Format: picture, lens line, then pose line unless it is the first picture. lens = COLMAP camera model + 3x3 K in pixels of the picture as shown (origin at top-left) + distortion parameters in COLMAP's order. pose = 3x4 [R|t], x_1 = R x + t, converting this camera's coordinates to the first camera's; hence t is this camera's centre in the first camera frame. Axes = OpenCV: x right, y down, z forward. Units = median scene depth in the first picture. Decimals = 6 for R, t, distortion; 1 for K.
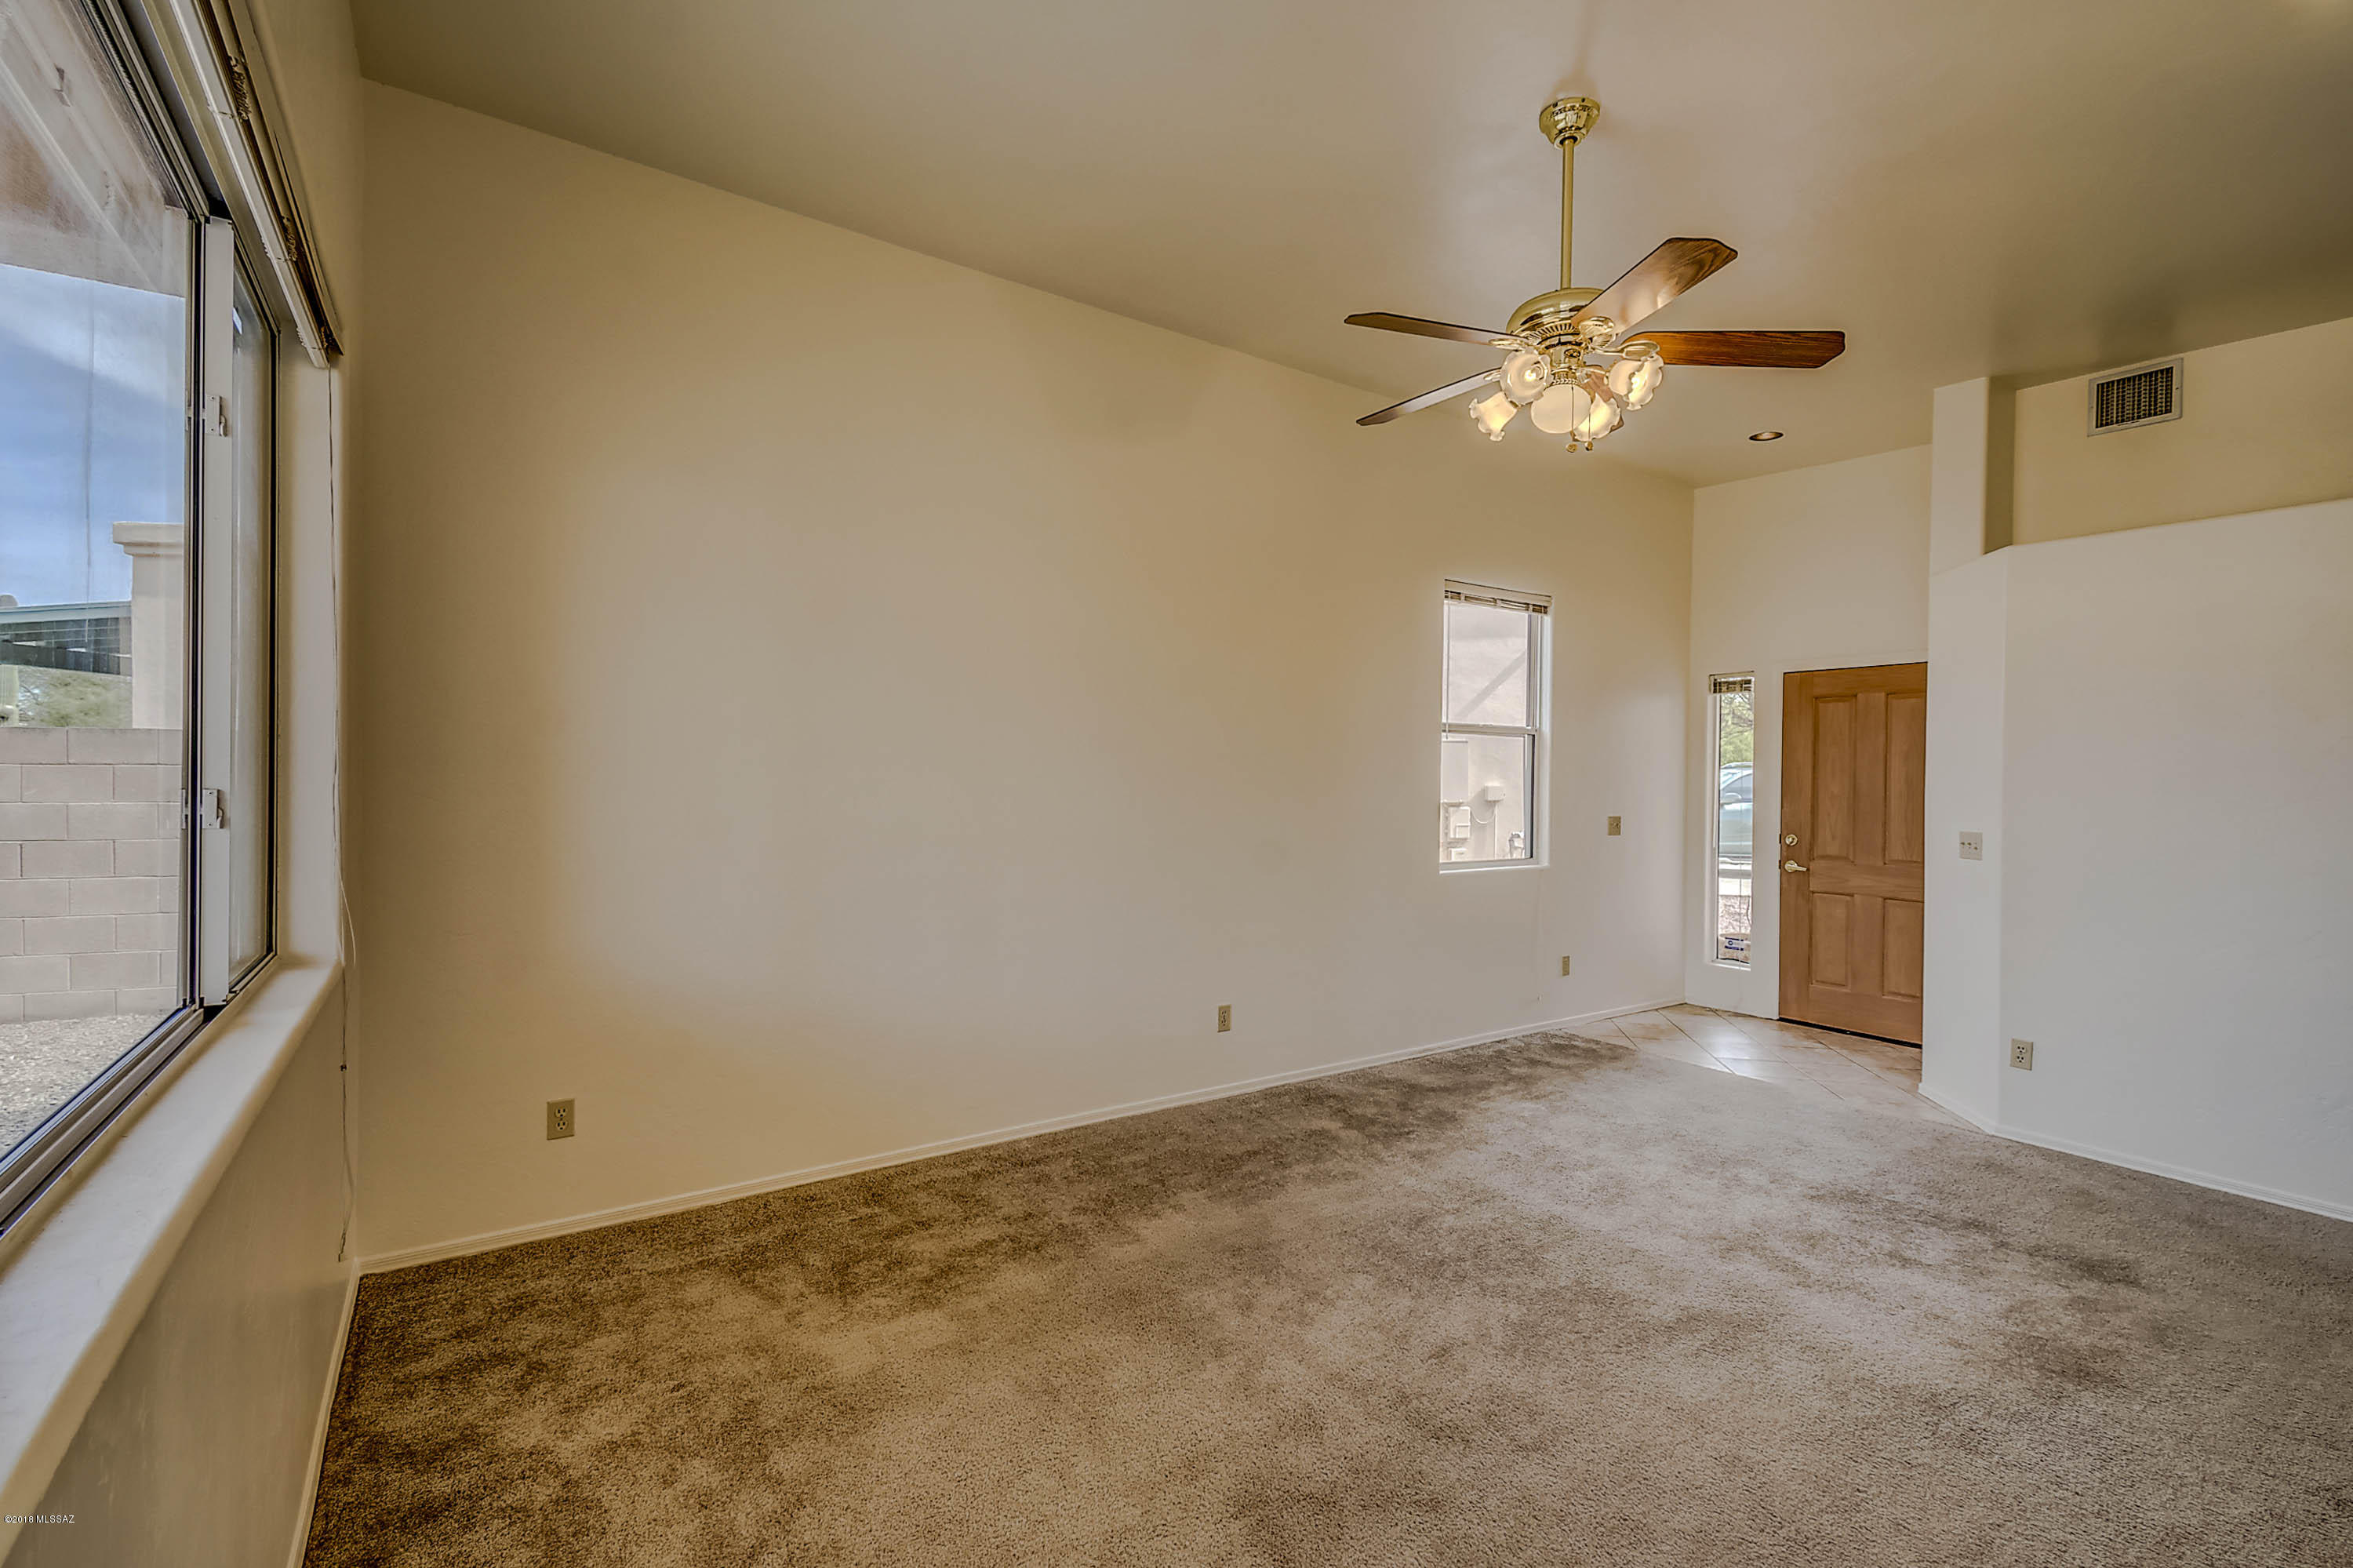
lens RADIAL K [[1034.6, 0, 1174.9], [0, 1034.6, 780.9], [0, 0, 1]] dist [0.017594, -0.005616]
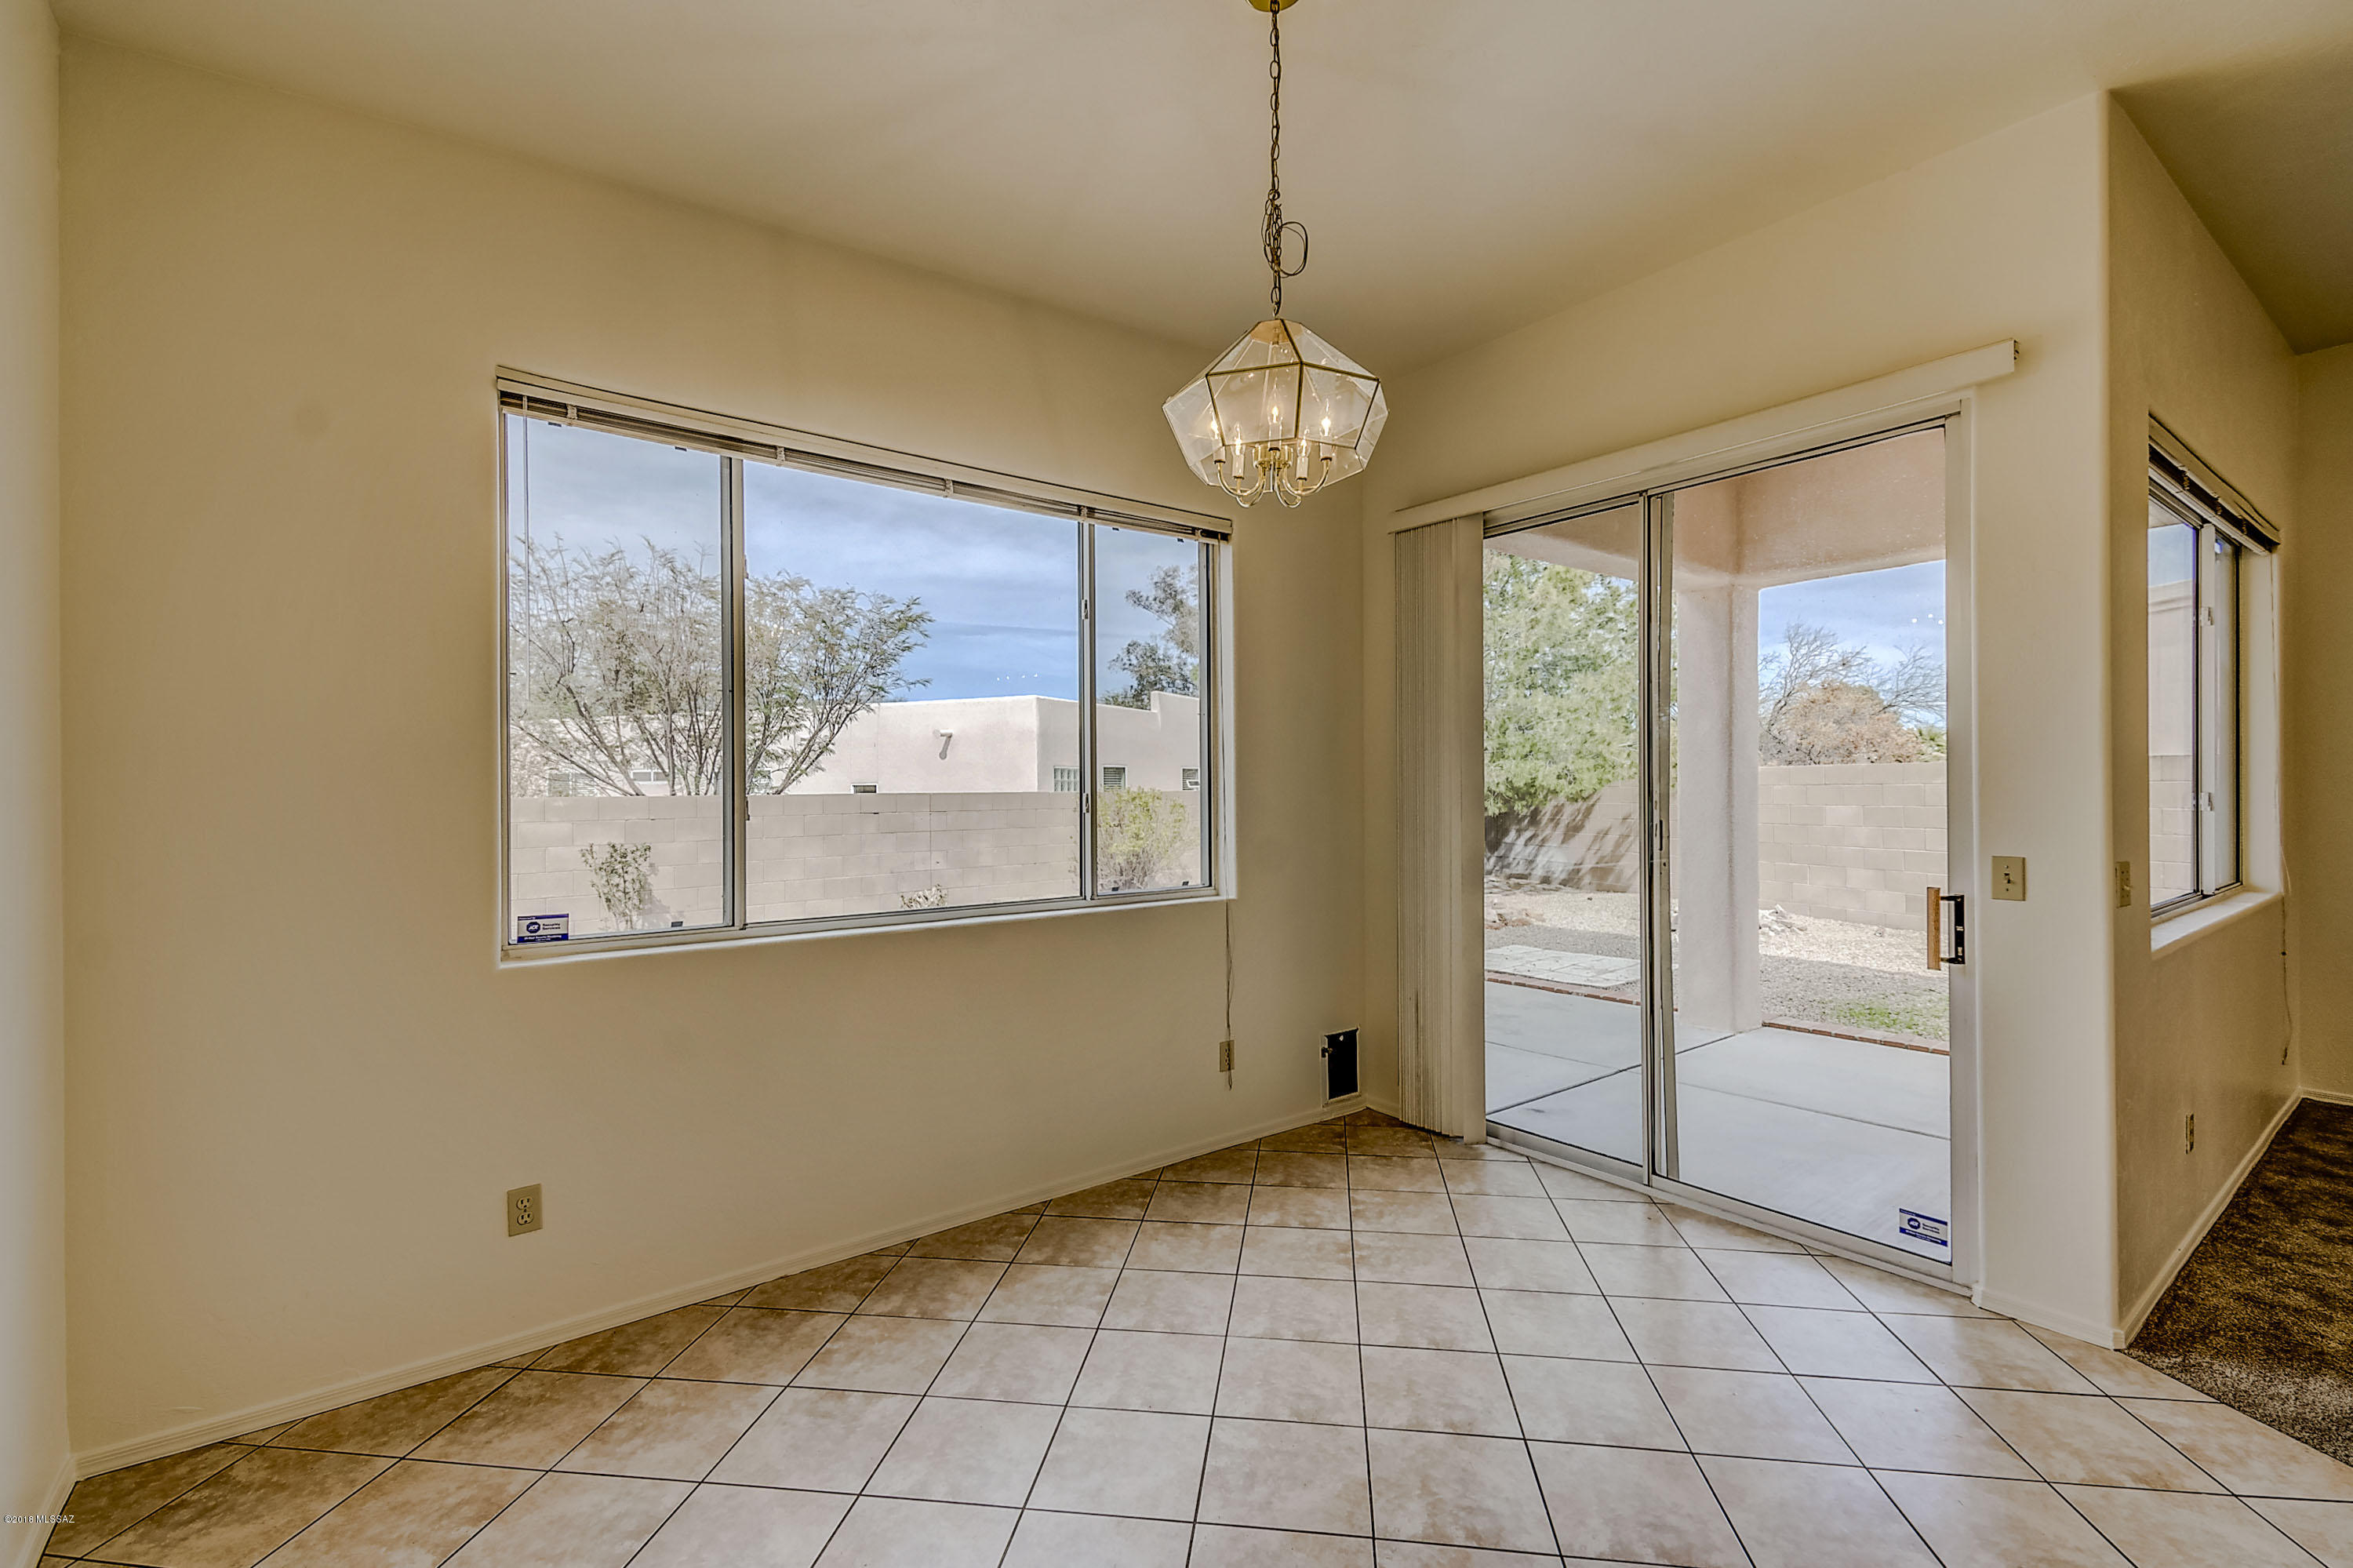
lens RADIAL K [[1034.6, 0, 1186.7], [0, 1034.6, 786.2], [0, 0, 1]] dist [0.017594, -0.005616]
pose [[0.058684, -0.012613, -0.998197, 0.344677], [-0.000407, 0.999920, -0.012659, 0.007719], [0.998277, 0.001149, 0.058674, -0.380299]]
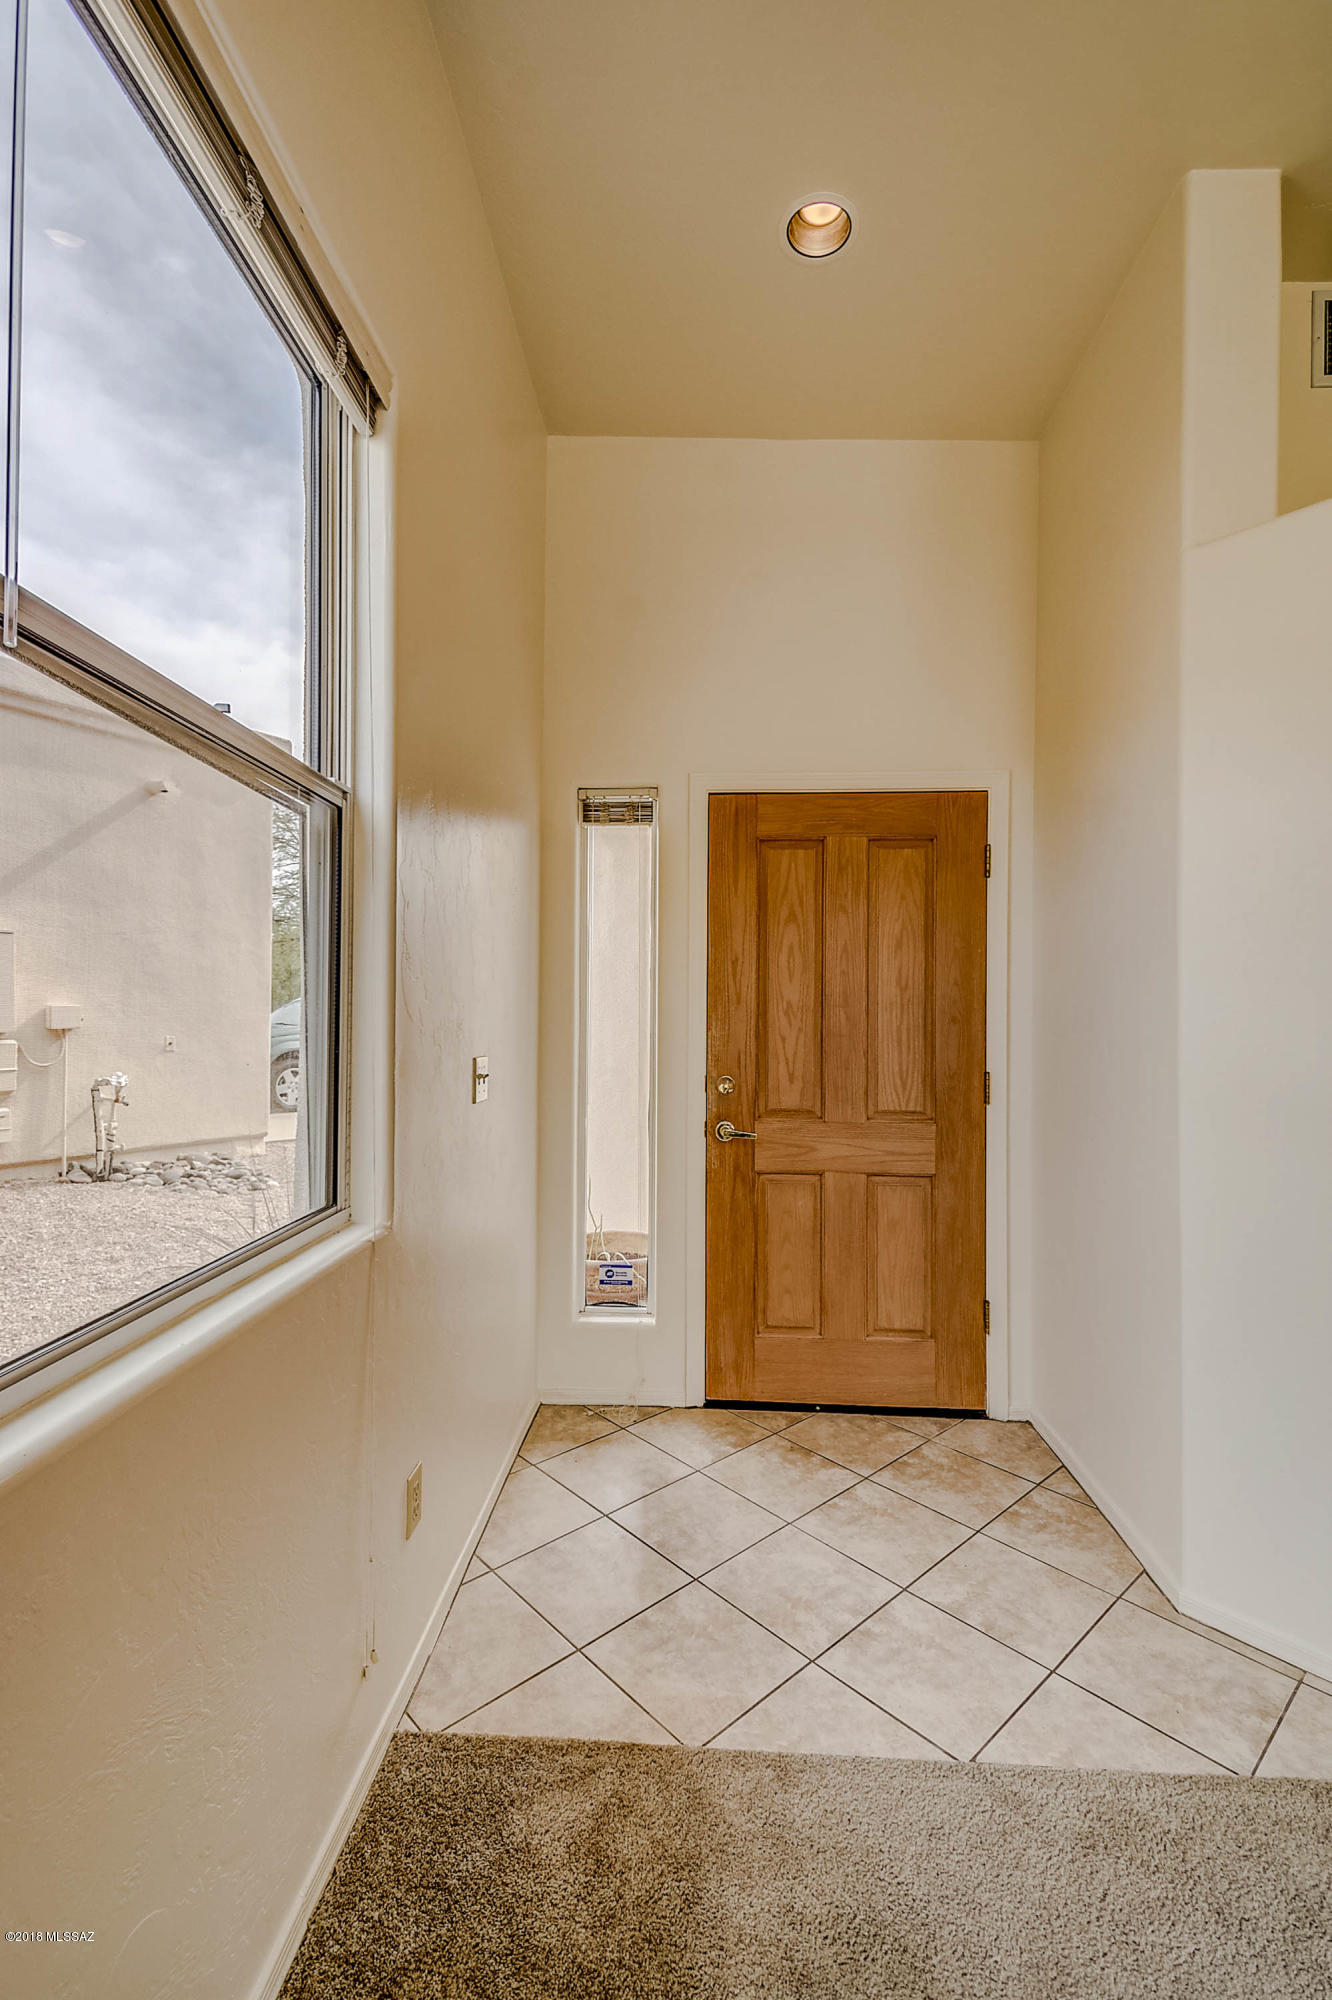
lens RADIAL K [[879.3, 0, 669.0], [0, 879.3, 1012.0], [0, 0, 1]] dist [0.017594, -0.005616]
pose [[0.600720, -0.004635, 0.799446, 0.195631], [0.002071, 0.999989, 0.004242, 0.014824], [-0.799457, -0.000892, 0.600723, 0.764100]]
